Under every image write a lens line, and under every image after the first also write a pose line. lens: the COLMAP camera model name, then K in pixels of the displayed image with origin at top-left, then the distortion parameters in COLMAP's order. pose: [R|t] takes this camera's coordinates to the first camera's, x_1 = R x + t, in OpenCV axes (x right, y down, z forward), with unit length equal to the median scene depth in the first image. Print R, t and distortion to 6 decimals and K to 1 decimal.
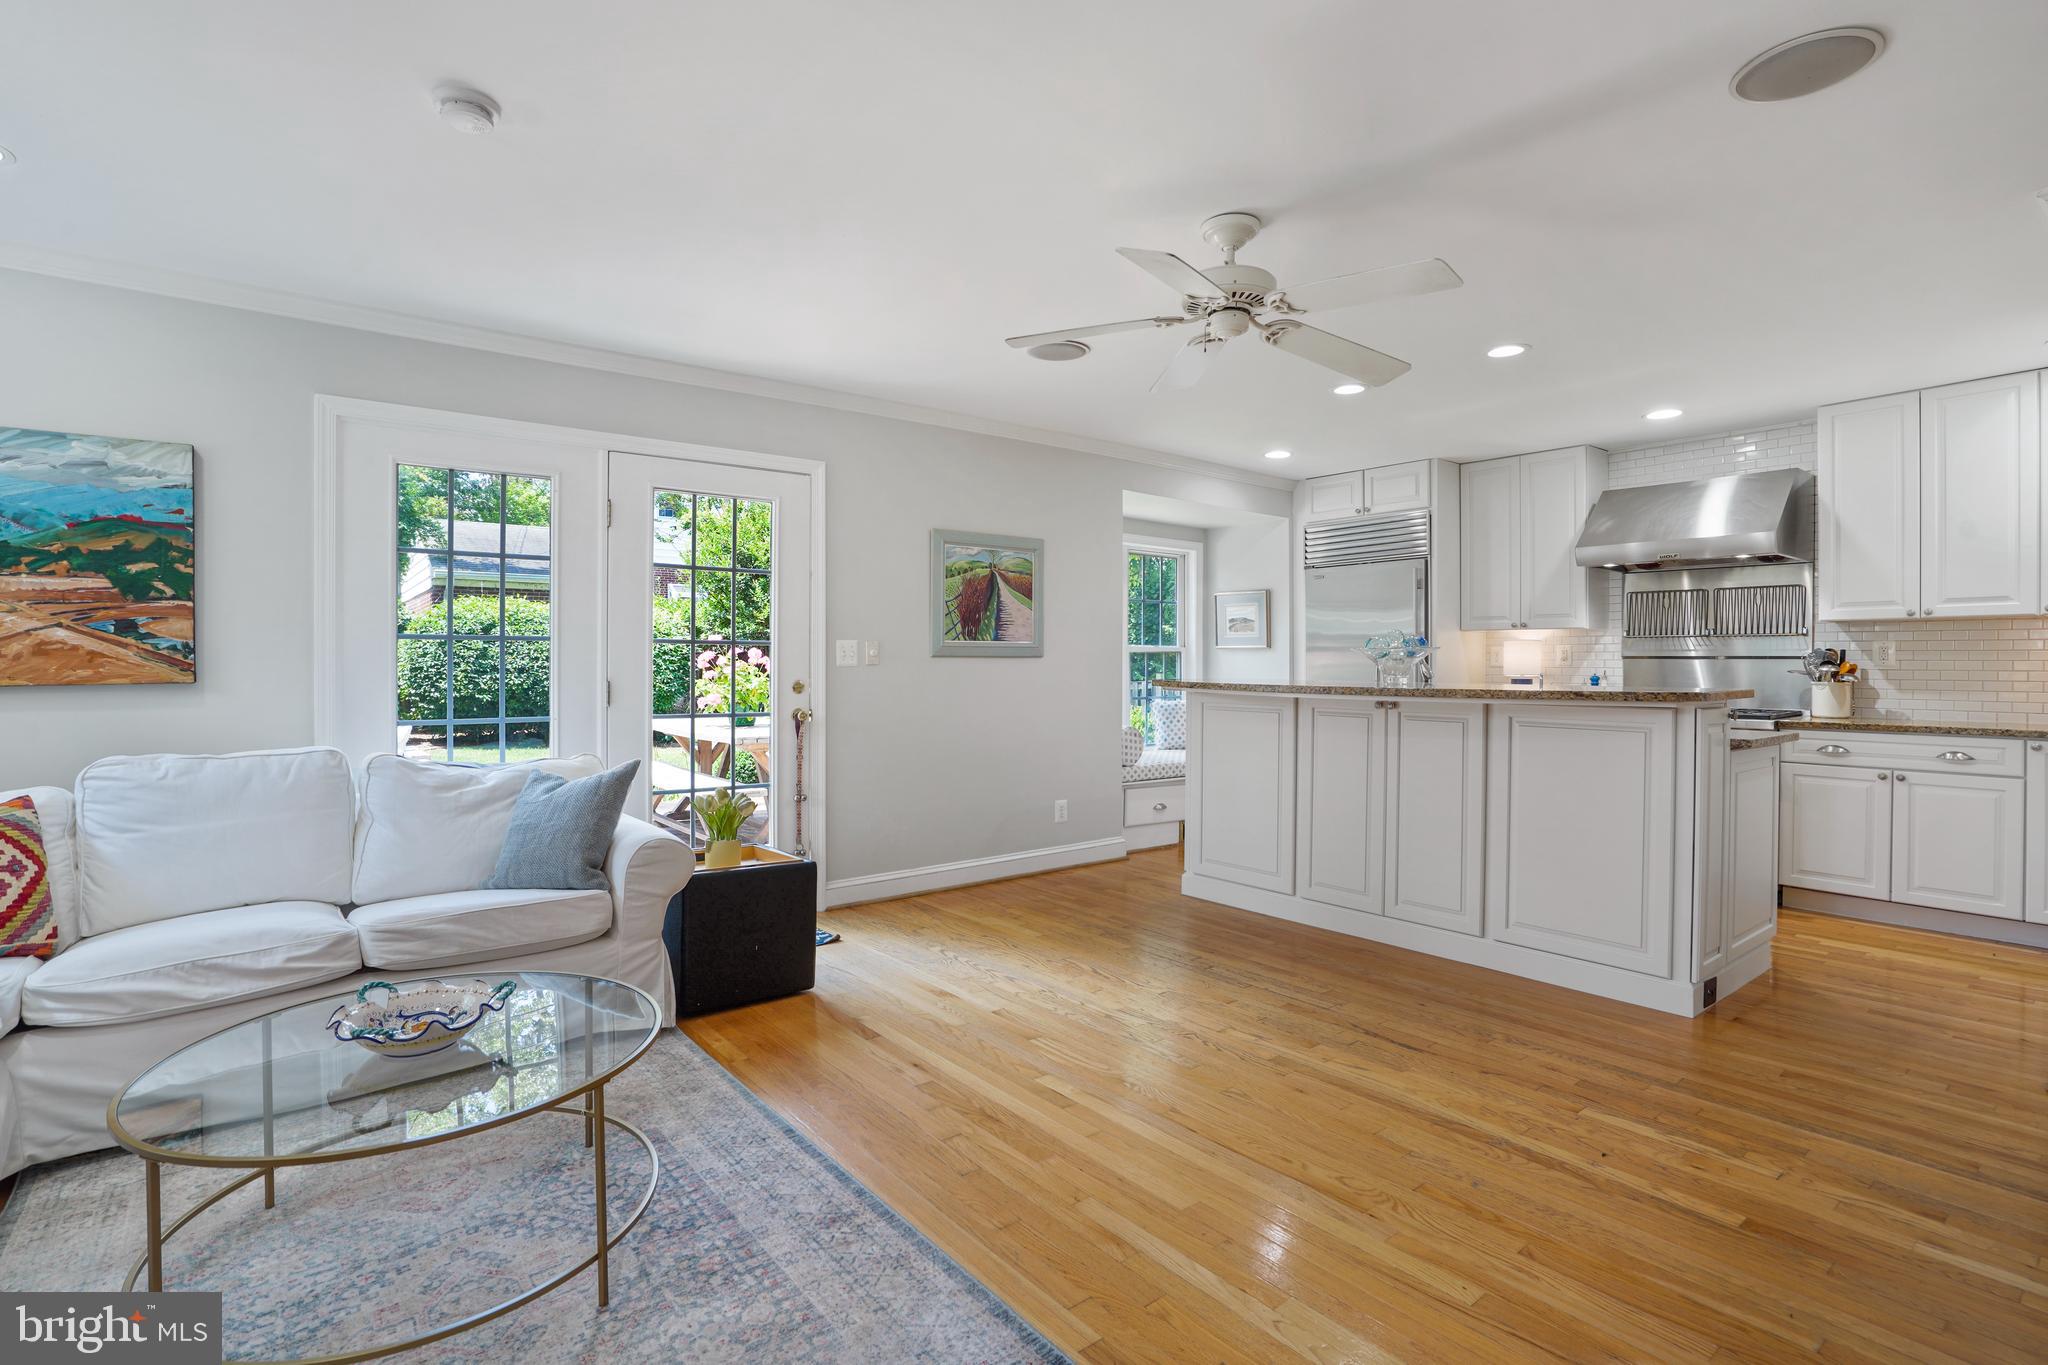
lens RADIAL K [[975.8, 0, 1011.7], [0, 975.8, 670.0], [0, 0, 1]] dist [-0.052837, 0.020113]
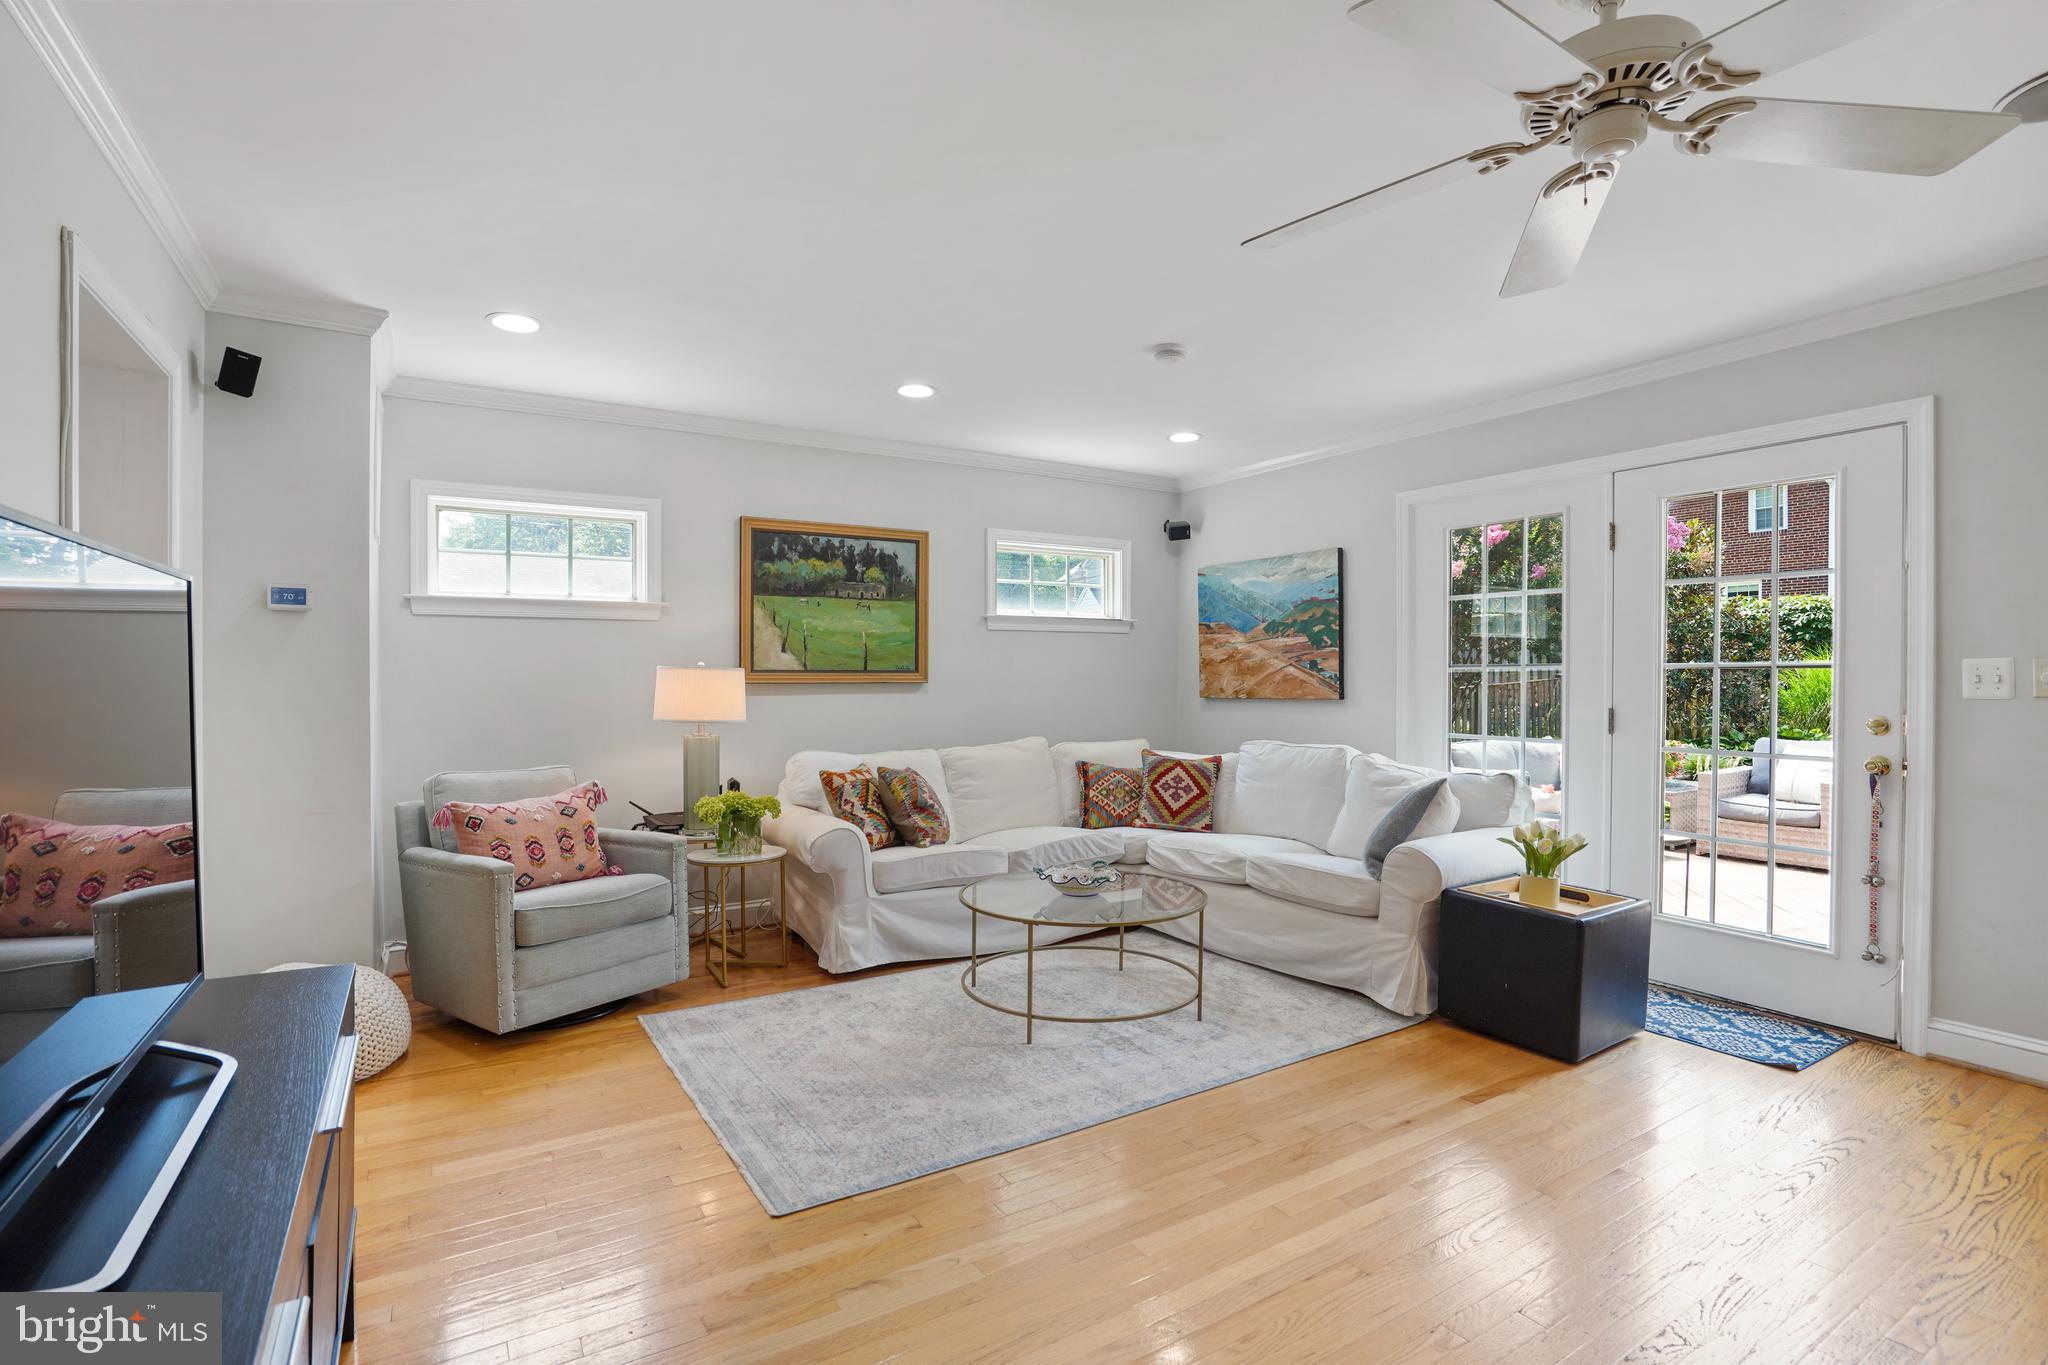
lens RADIAL K [[965.3, 0, 1011.6], [0, 965.3, 686.9], [0, 0, 1]] dist [-0.070491, 0.032887]
pose [[-0.115065, 0.009693, -0.993311, 0.497234], [-0.006747, 0.999922, 0.010539, -0.013232], [0.993335, 0.007914, -0.114990, 0.417931]]
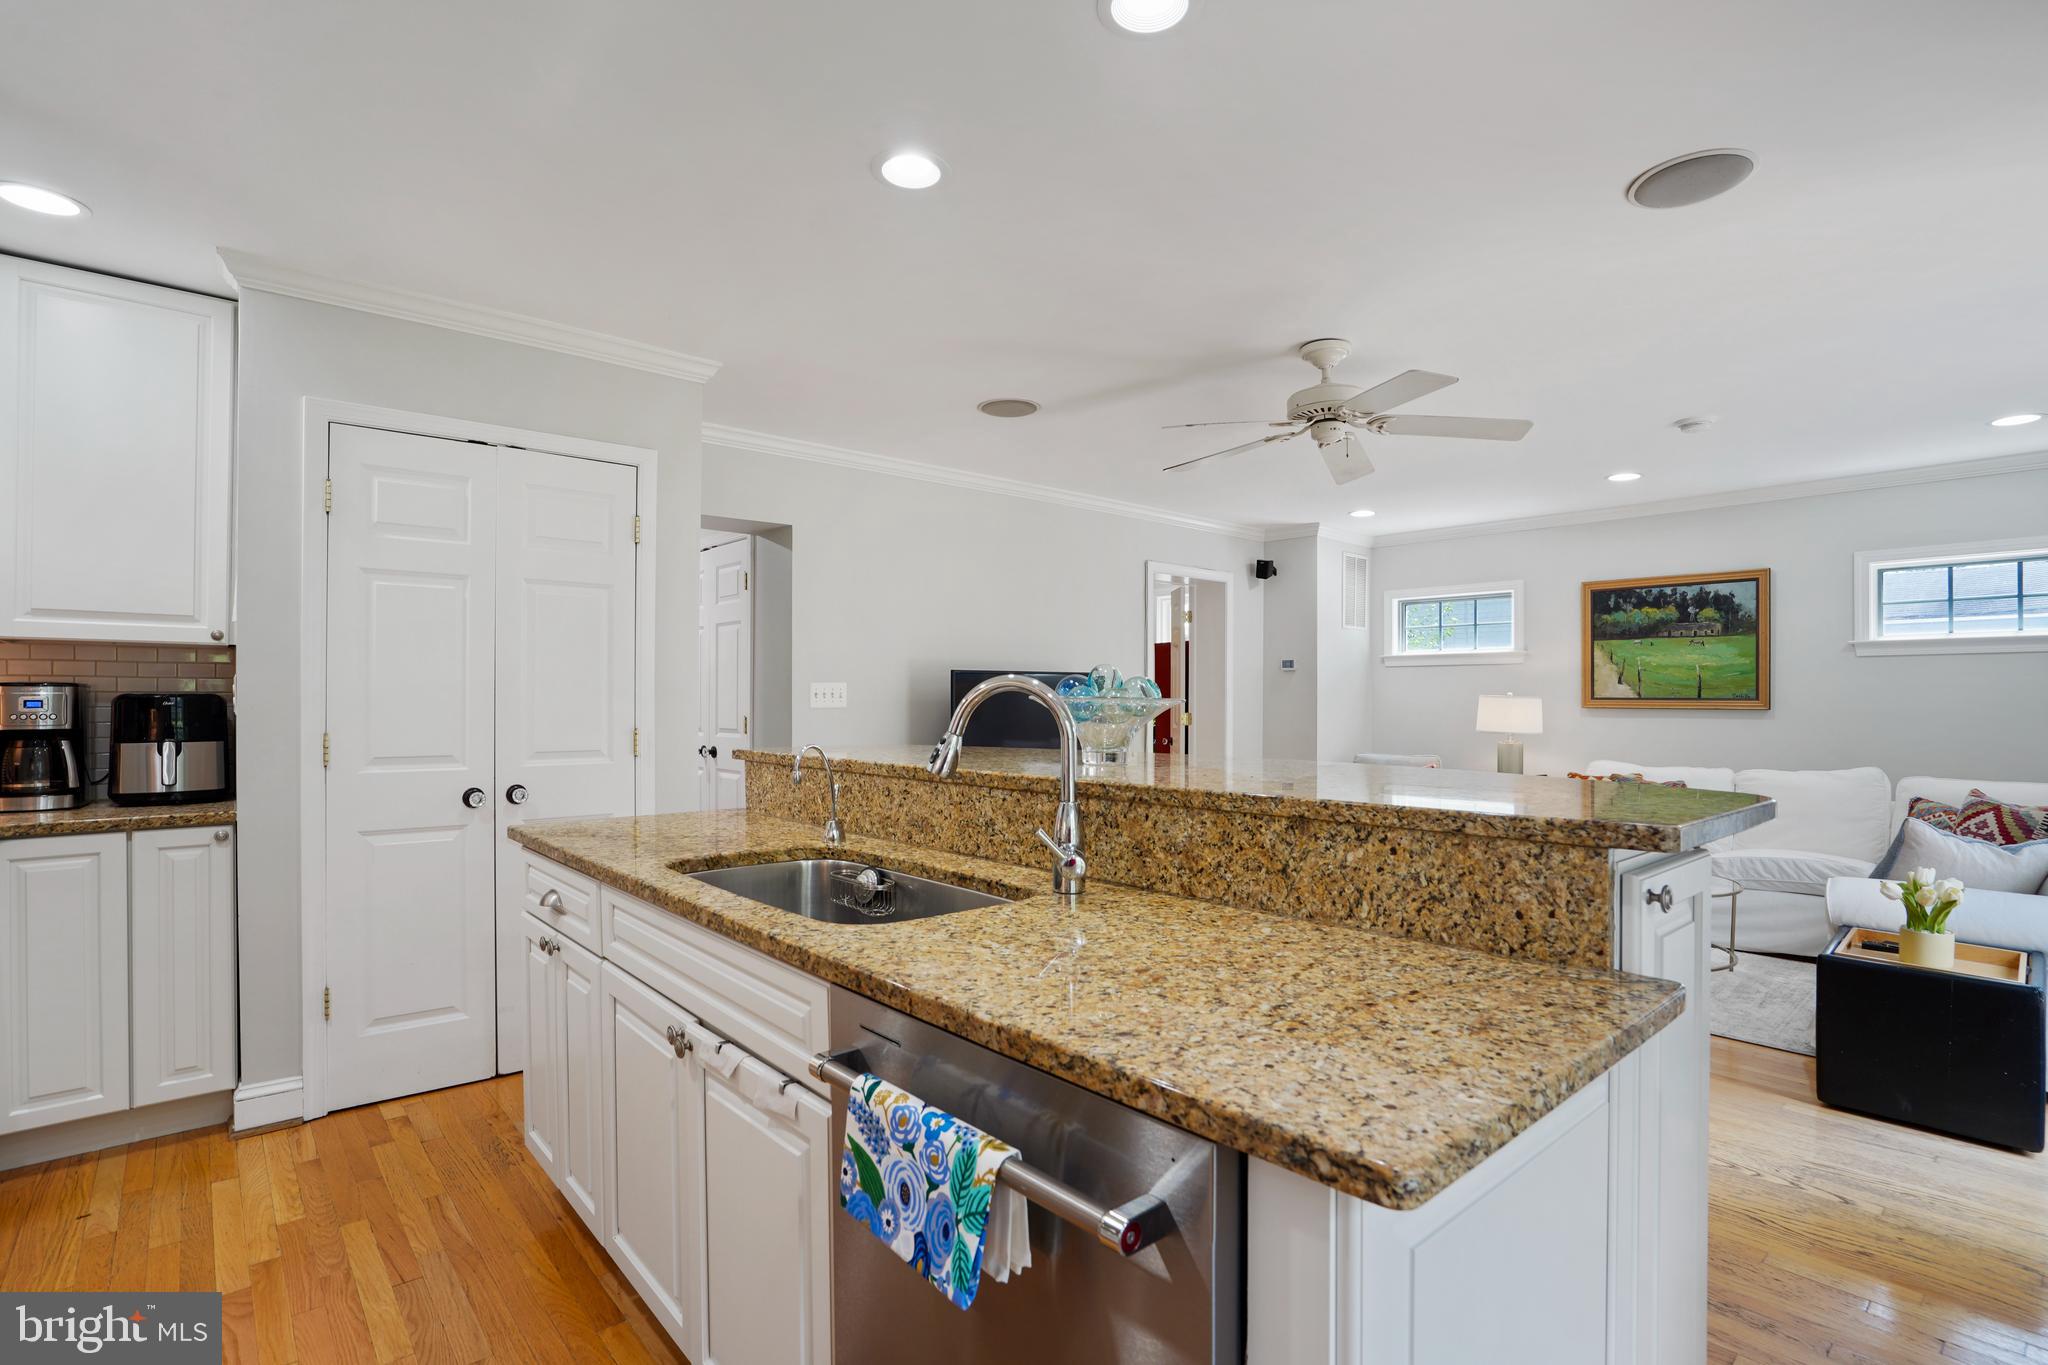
lens RADIAL K [[979.5, 0, 1010.4], [0, 979.5, 694.3], [0, 0, 1]] dist [-0.052818, 0.017687]
pose [[-0.998986, -0.006362, -0.044577, 0.392773], [-0.006514, 0.999973, 0.003259, -0.022023], [0.044555, 0.003546, -0.999001, 1.286035]]
